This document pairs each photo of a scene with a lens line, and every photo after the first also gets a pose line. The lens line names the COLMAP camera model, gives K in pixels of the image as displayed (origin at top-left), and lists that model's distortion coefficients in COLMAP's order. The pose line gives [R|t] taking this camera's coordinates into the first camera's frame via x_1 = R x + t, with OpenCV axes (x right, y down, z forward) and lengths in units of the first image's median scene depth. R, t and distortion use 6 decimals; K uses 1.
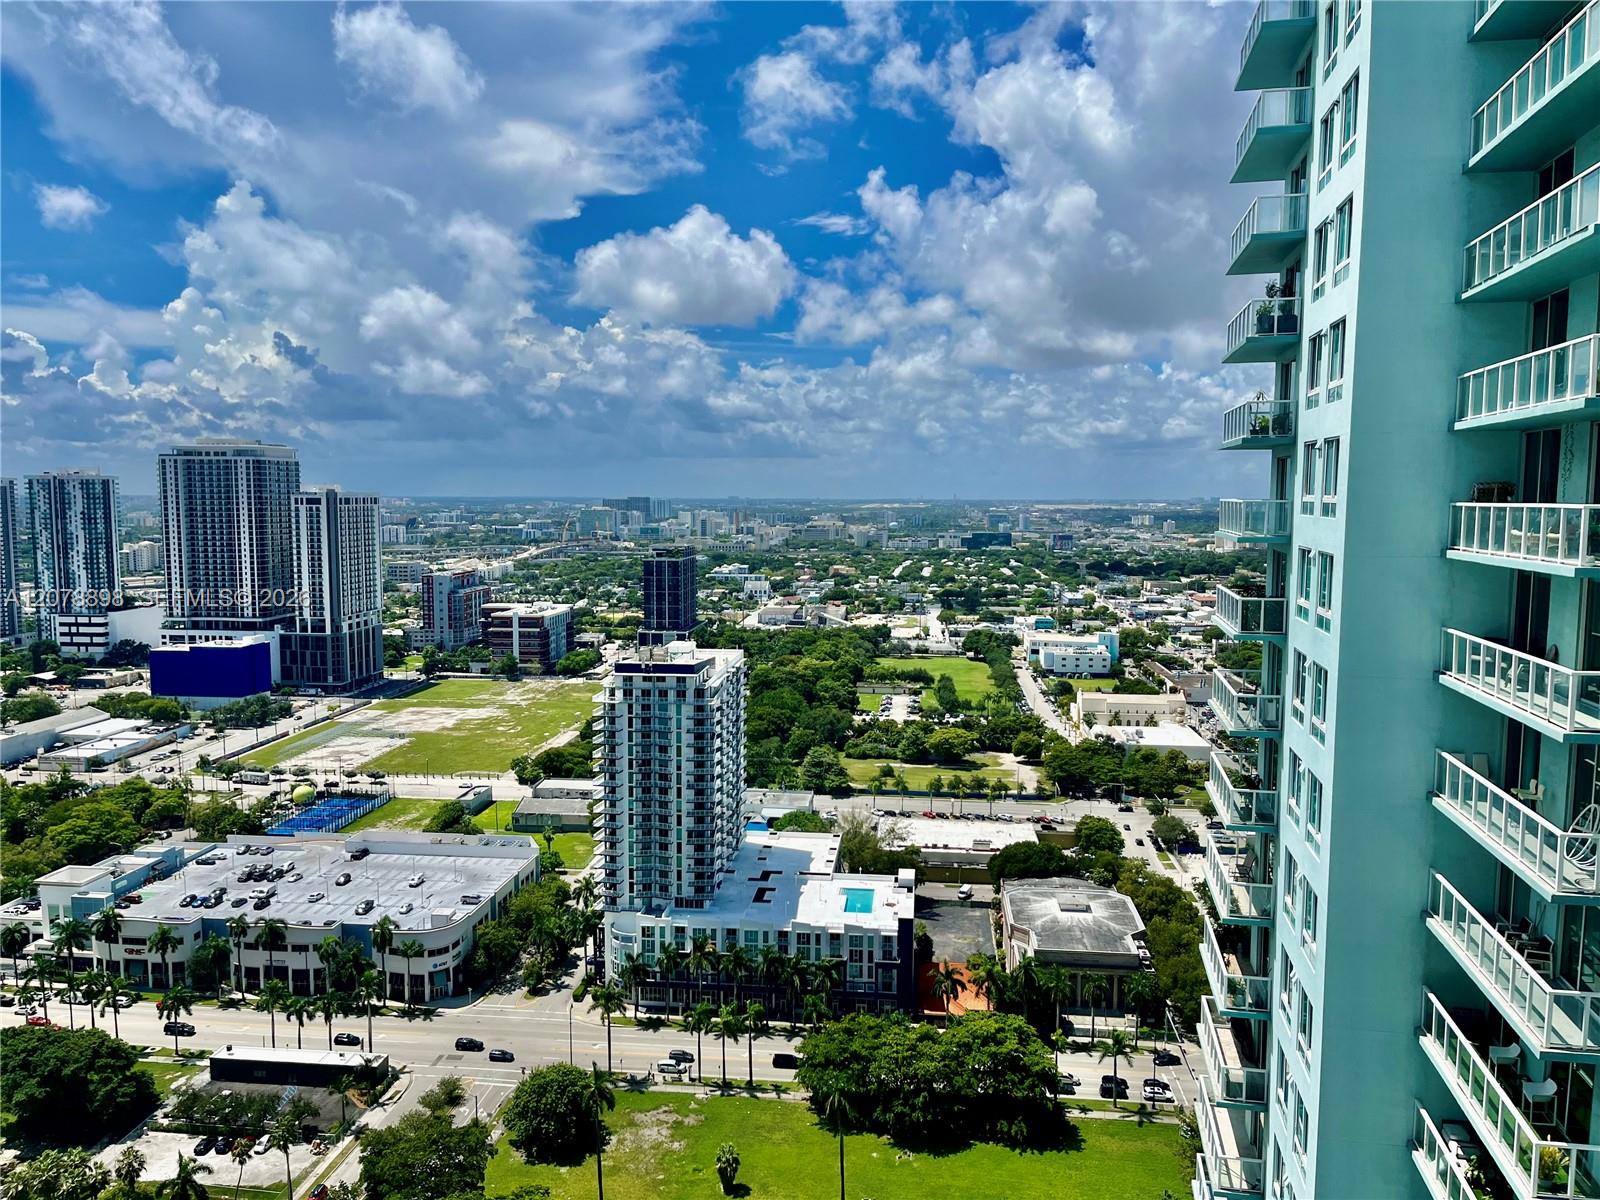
lens RADIAL K [[1204.1, 0, 797.3], [0, 1204.1, 616.0], [0, 0, 1]] dist [0.078943, -0.102011]
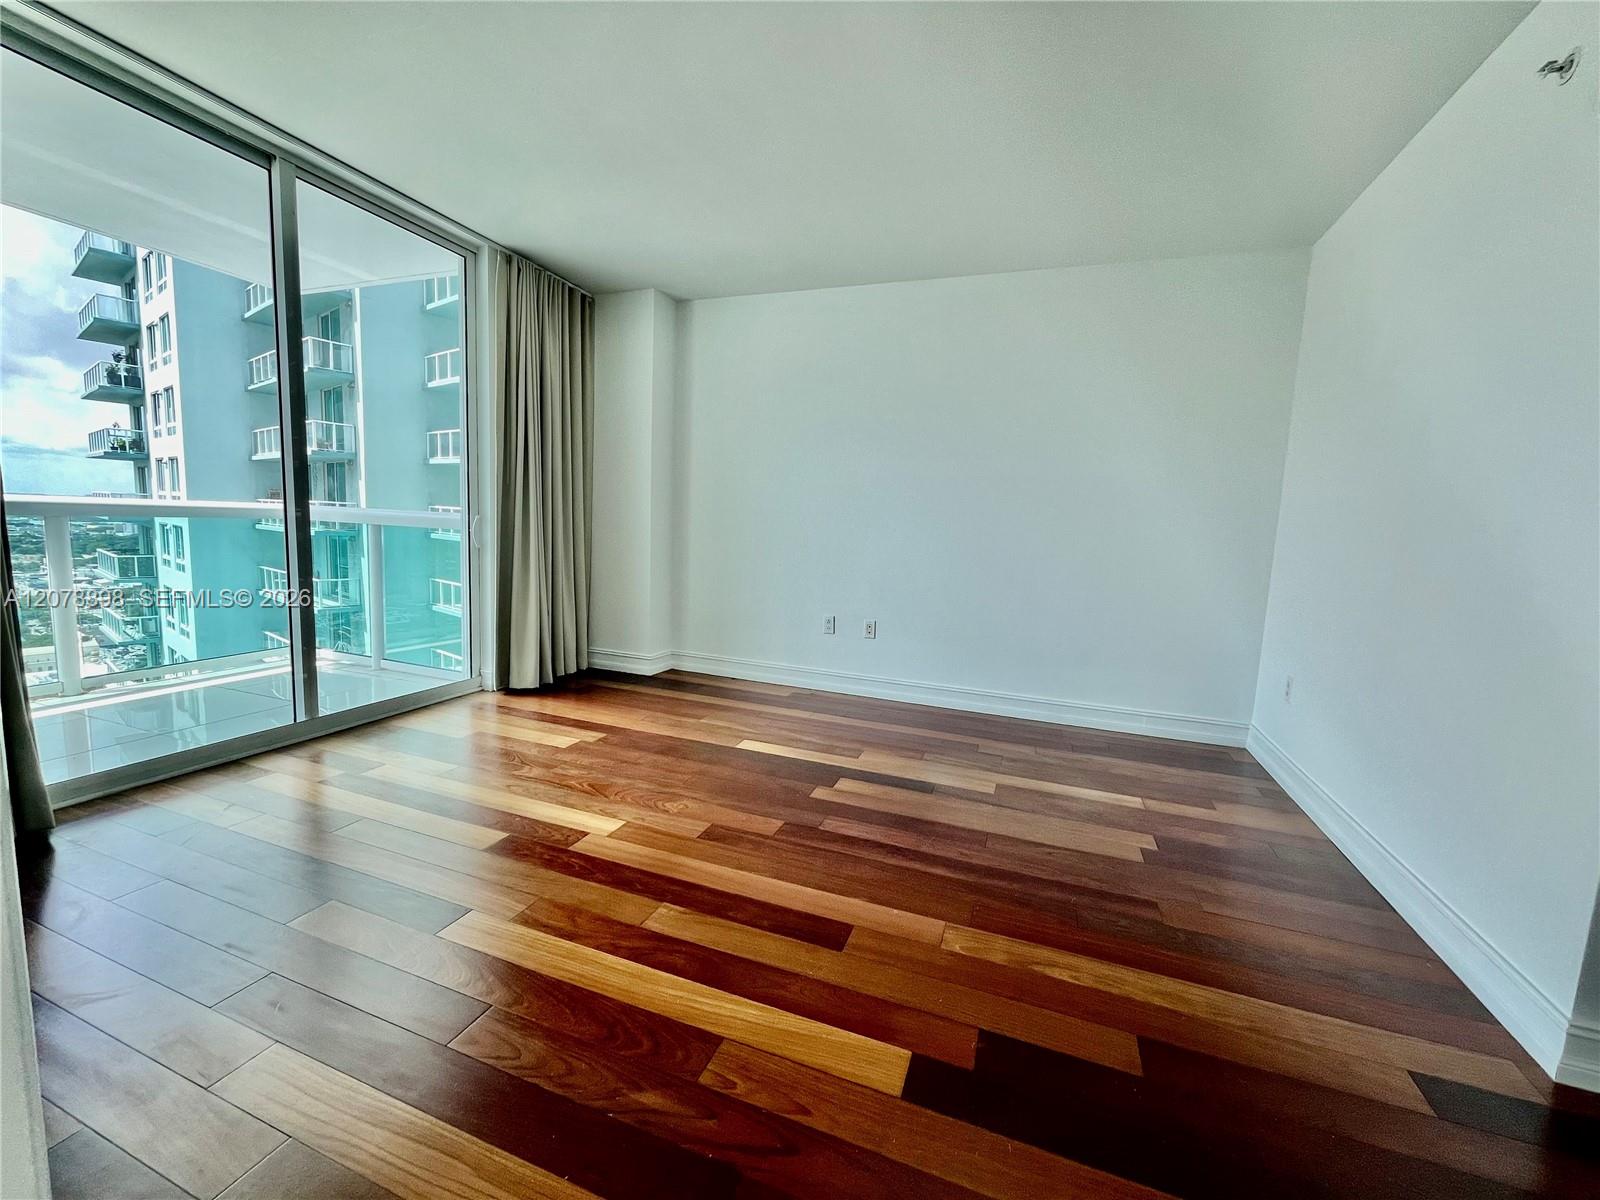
lens RADIAL K [[644.9, 0, 806.3], [0, 644.9, 602.0], [0, 0, 1]] dist [-0.007271, -0.001170]
pose [[0.405367, -0.093324, 0.909378, -0.024186], [0.047036, 0.995587, 0.081204, 0.019829], [-0.912943, 0.009857, 0.407968, -0.136664]]
